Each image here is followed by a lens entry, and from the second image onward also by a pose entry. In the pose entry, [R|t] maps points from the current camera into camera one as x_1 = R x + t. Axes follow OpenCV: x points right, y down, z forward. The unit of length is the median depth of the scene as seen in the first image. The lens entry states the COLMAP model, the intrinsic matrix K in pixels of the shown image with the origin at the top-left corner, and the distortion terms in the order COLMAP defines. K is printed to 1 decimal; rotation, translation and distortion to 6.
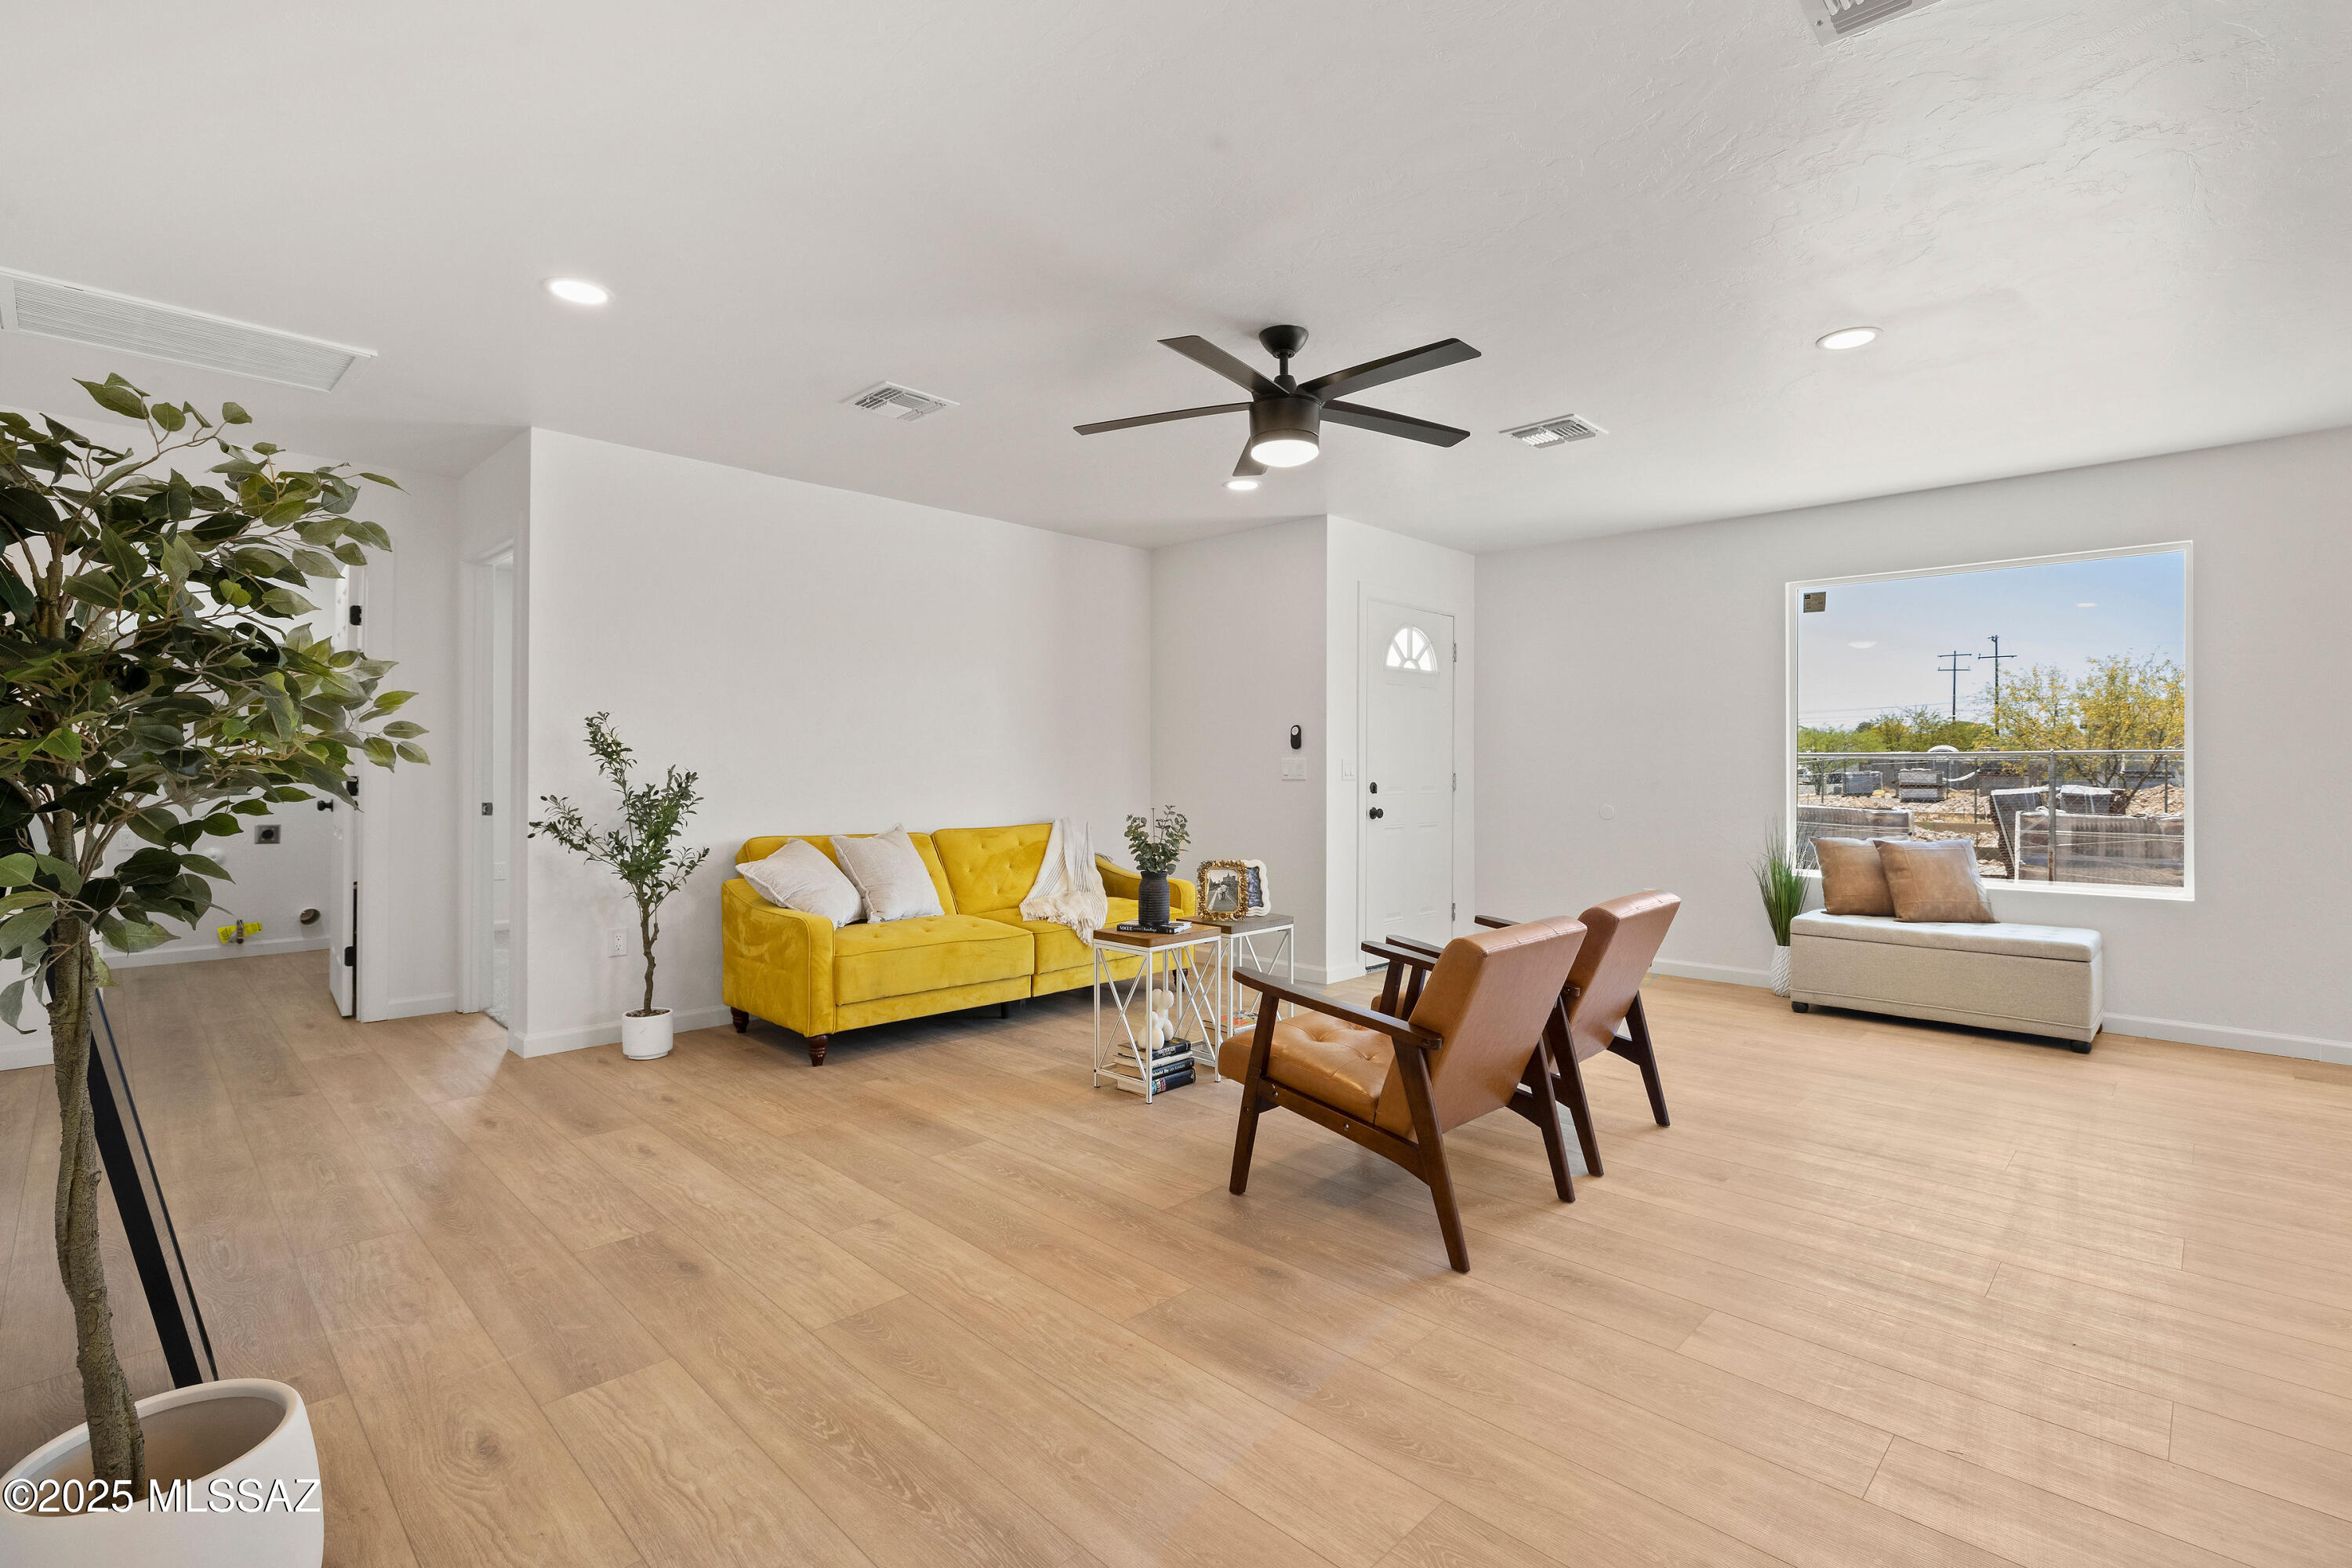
lens RADIAL K [[1069.9, 0, 1172.6], [0, 1069.9, 758.1], [0, 0, 1]] dist [-0.003629, 0.000155]
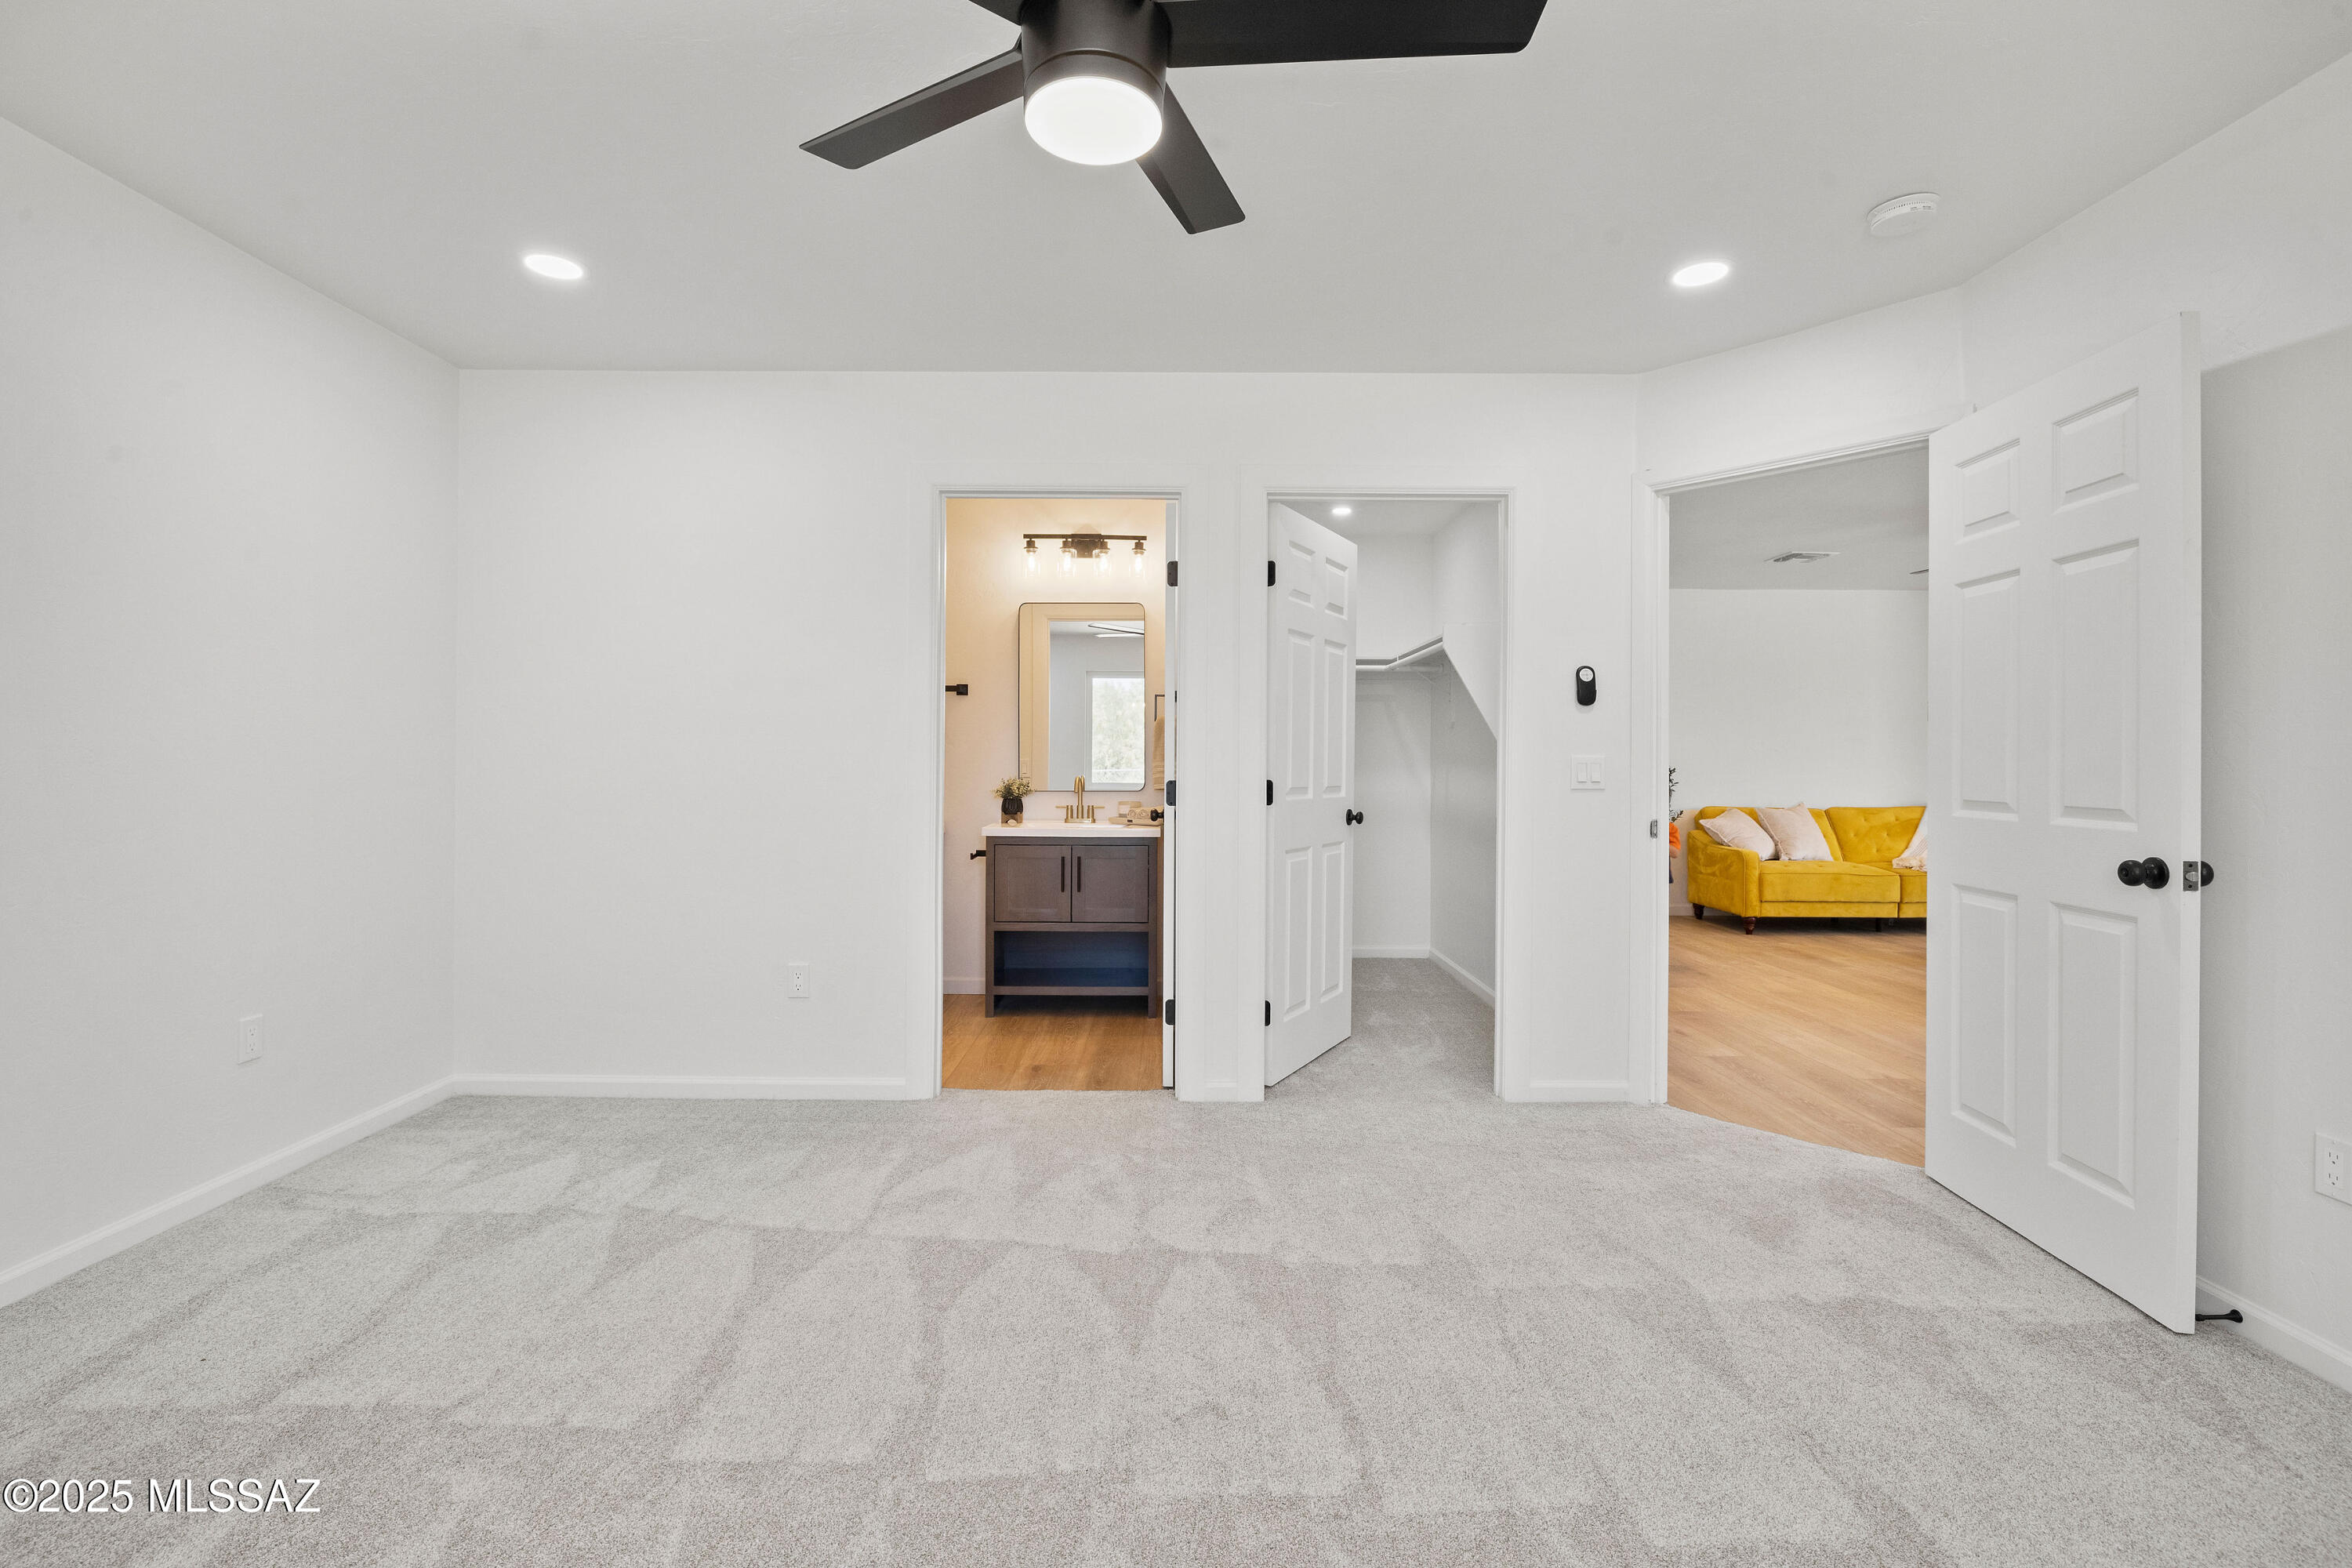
lens RADIAL K [[1069.9, 0, 1172.6], [0, 1069.9, 758.1], [0, 0, 1]] dist [-0.003629, 0.000155]
pose [[0.706207, 0.001820, -0.708003, 0.221054], [0.002694, 0.999983, 0.005257, -0.015137], [0.708000, -0.005620, 0.706190, -0.829990]]
